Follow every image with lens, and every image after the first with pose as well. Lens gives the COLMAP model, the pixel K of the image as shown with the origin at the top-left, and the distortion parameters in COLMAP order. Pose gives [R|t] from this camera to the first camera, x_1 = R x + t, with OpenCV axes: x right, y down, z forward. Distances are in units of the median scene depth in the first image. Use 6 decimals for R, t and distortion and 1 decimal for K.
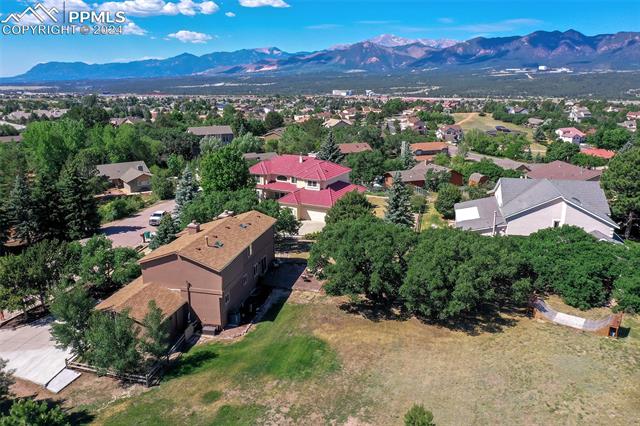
lens RADIAL K [[521.1, 0, 310.2], [0, 521.1, 213.0], [0, 0, 1]] dist [0.000929, -0.002274]
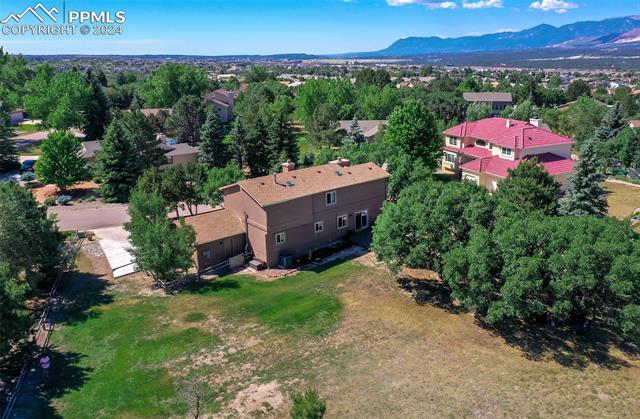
lens RADIAL K [[530.1, 0, 320.0], [0, 530.1, 174.3], [0, 0, 1]] dist [-0.000007, -0.001701]
pose [[0.791759, 0.127387, -0.597403, 0.281850], [-0.146630, 0.989053, 0.016566, 0.010434], [0.592974, 0.074481, 0.801770, 0.139067]]
